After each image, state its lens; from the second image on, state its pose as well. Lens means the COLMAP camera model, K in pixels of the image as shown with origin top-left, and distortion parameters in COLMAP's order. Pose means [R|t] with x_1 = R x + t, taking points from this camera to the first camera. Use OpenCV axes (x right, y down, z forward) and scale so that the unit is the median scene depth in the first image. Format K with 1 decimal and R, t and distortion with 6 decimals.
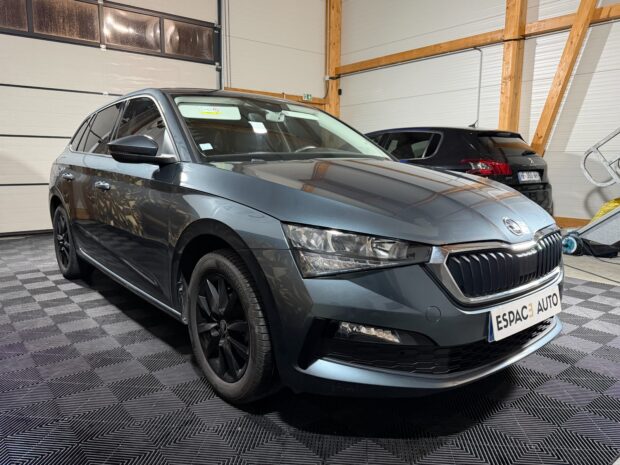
lens RADIAL K [[461.4, 0, 310.0], [0, 461.4, 232.5], [0, 0, 1]] dist [0.006281, -0.038362]
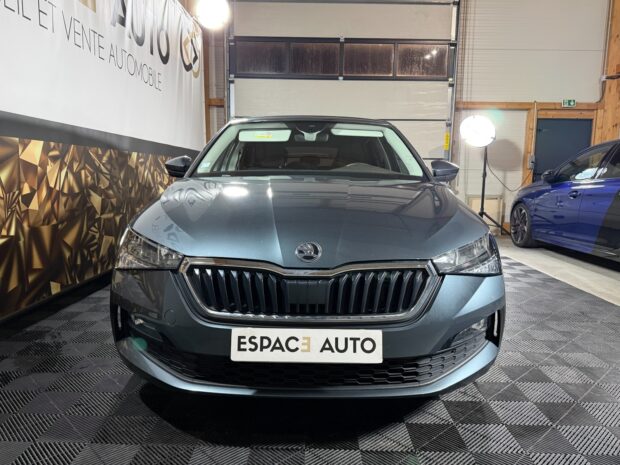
lens RADIAL K [[461.4, 0, 310.0], [0, 461.4, 232.5], [0, 0, 1]] dist [0.006281, -0.038362]
pose [[0.772210, 0.079502, -0.630374, 0.264694], [-0.100244, 0.994959, 0.002683, -0.013244], [0.627409, 0.061119, 0.776287, 0.074735]]
